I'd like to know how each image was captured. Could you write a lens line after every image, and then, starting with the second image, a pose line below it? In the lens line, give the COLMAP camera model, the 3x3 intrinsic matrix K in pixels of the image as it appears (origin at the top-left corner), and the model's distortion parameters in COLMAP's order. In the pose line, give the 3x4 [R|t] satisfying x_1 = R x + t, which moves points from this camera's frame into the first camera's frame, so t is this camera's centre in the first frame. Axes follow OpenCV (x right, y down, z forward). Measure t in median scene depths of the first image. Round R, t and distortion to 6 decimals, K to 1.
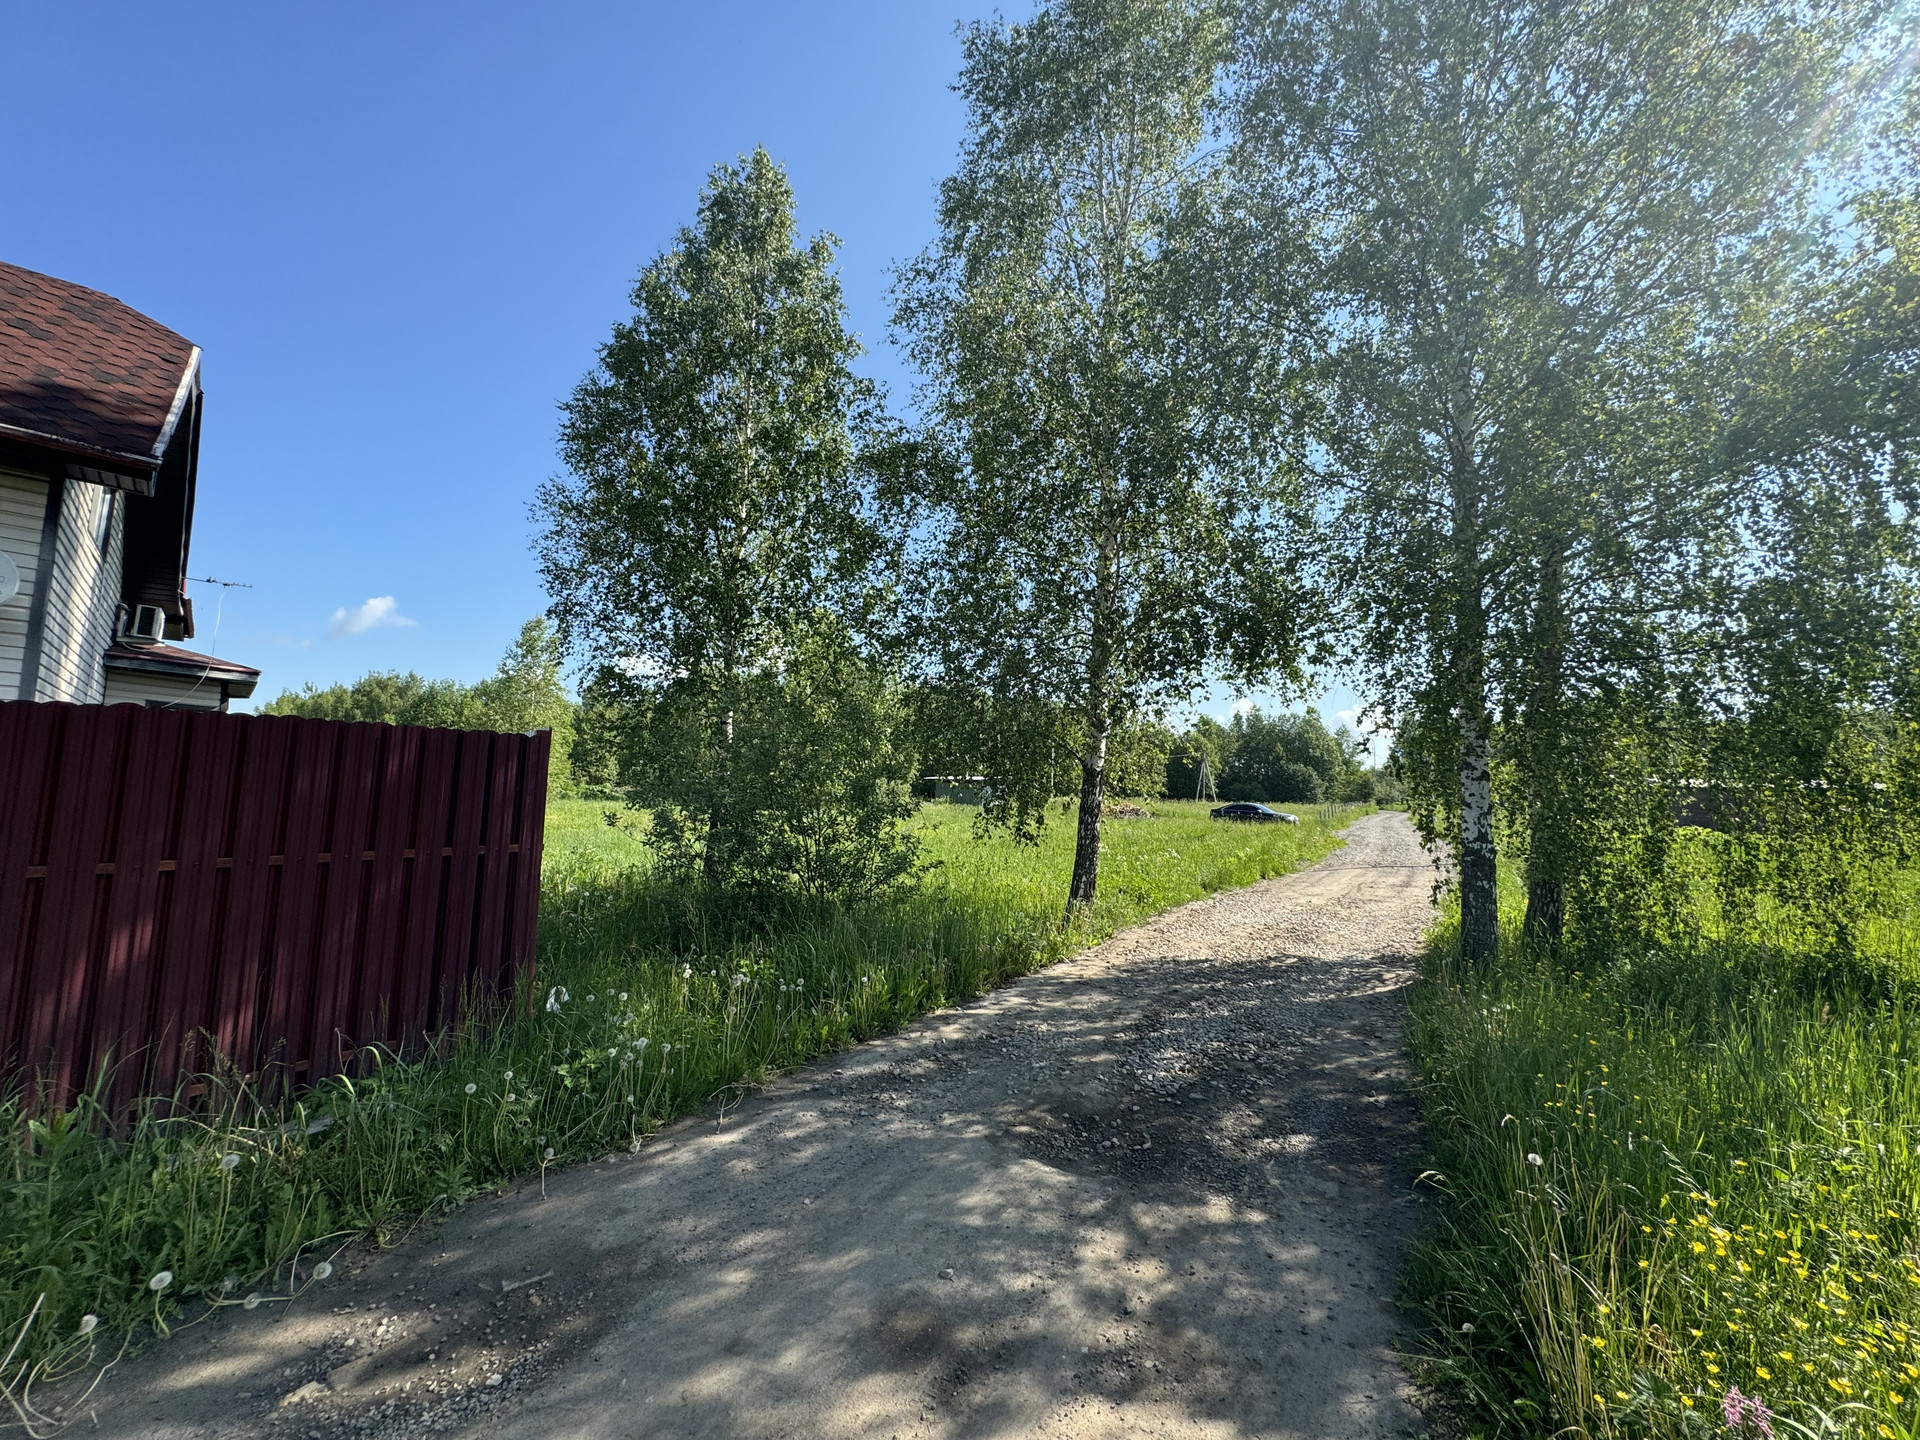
lens RADIAL K [[767.9, 0, 956.0], [0, 767.9, 729.1], [0, 0, 1]] dist [-0.006655, 0.000150]
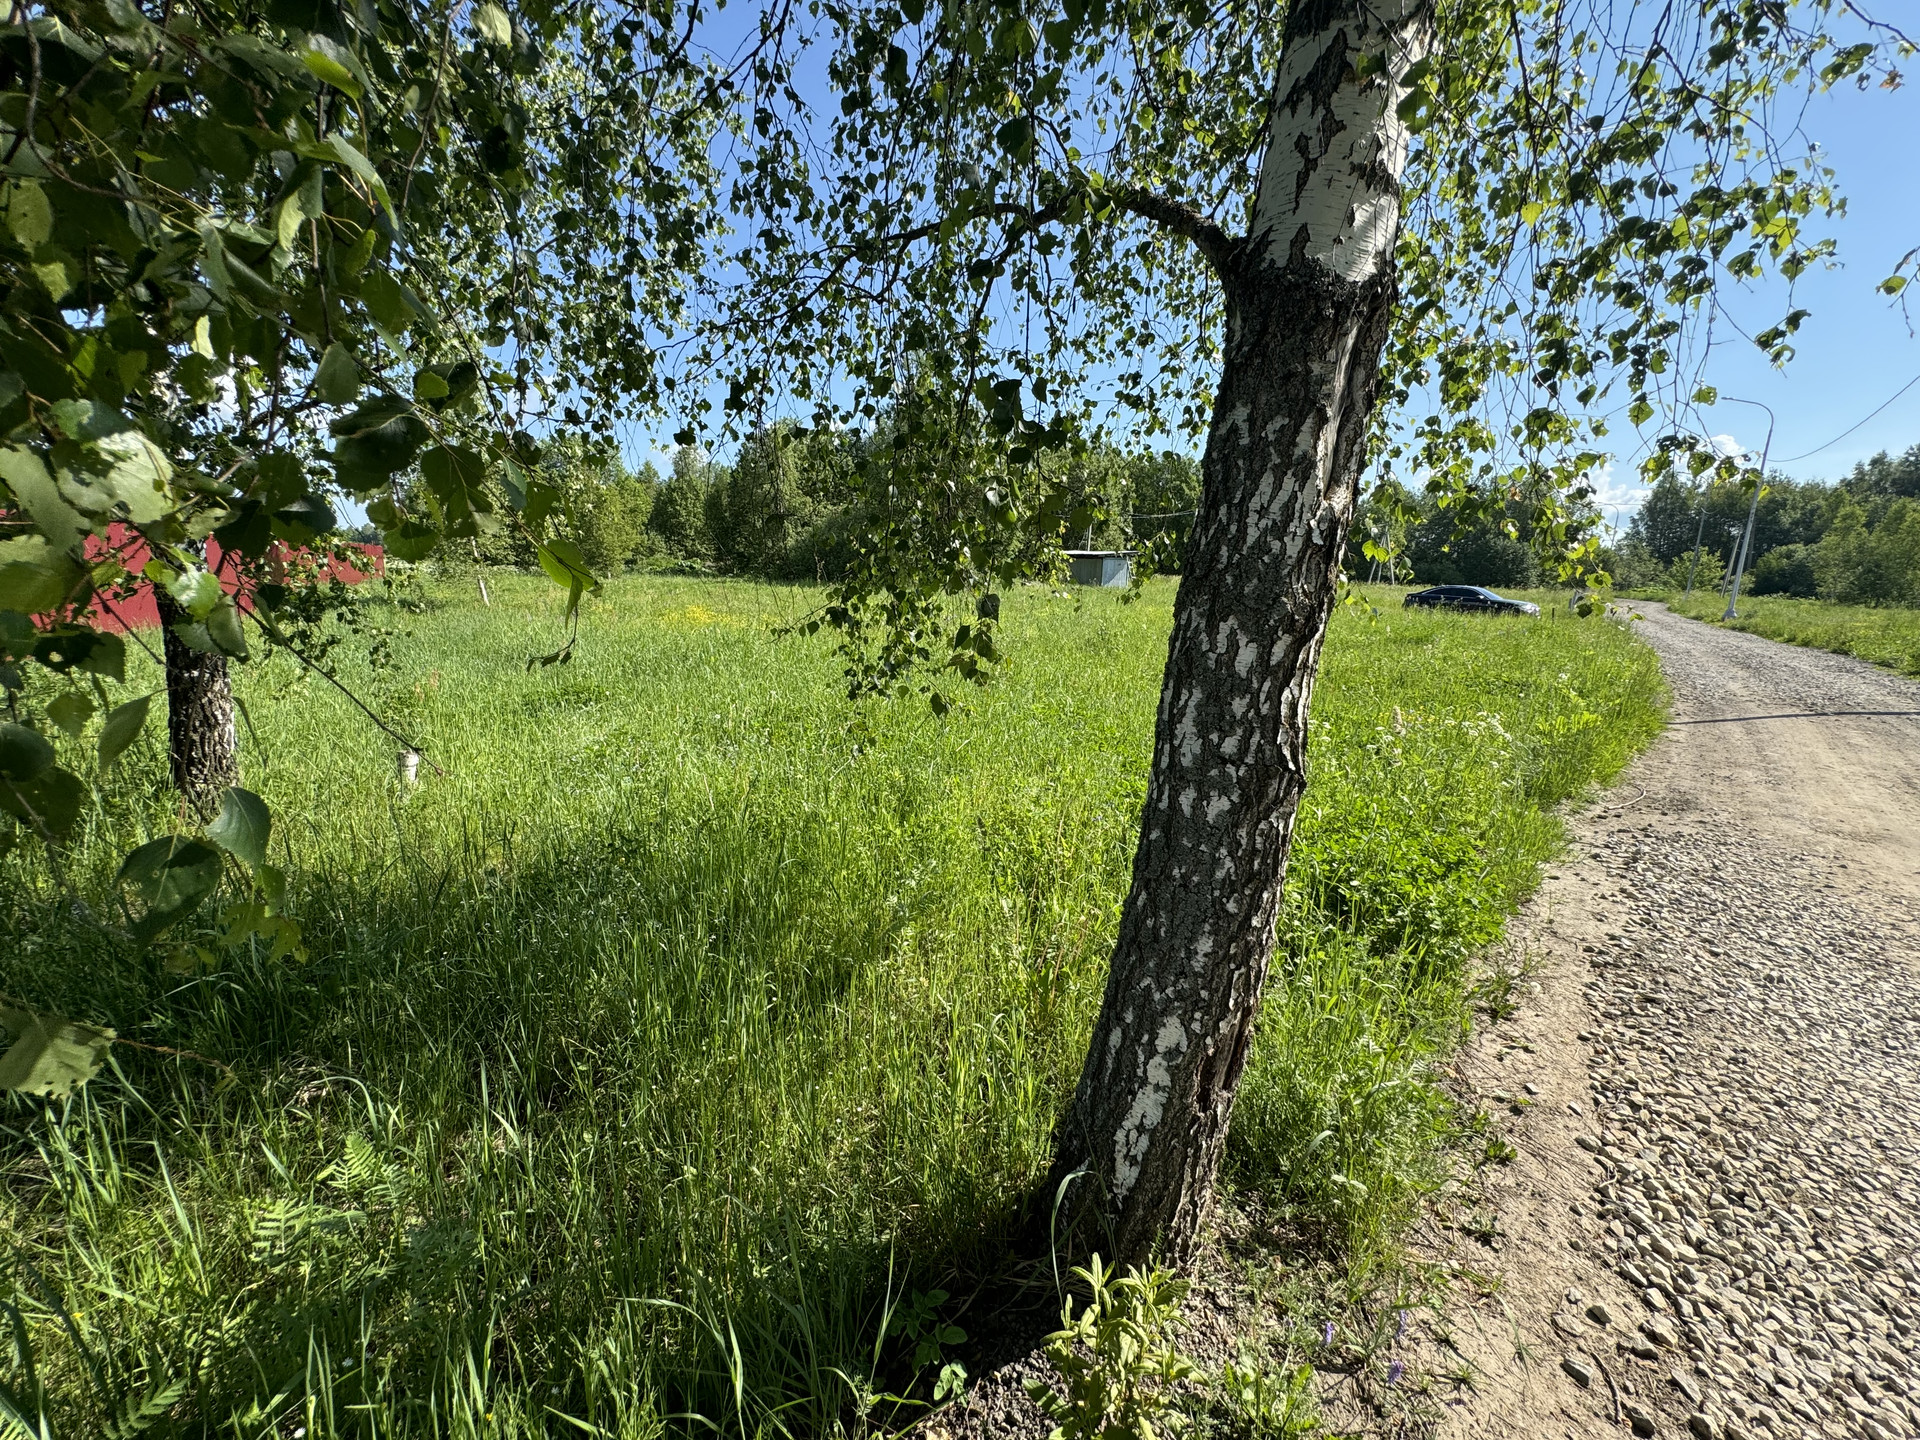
lens RADIAL K [[766.0, 0, 960.0], [0, 766.0, 720.0], [0, 0, 1]] dist [-0.001980, 0.000236]
pose [[0.985783, 0.038766, -0.163489, 0.144665], [0.006554, 0.963408, 0.267958, 0.091131], [0.167895, -0.265220, 0.949457, 0.848082]]
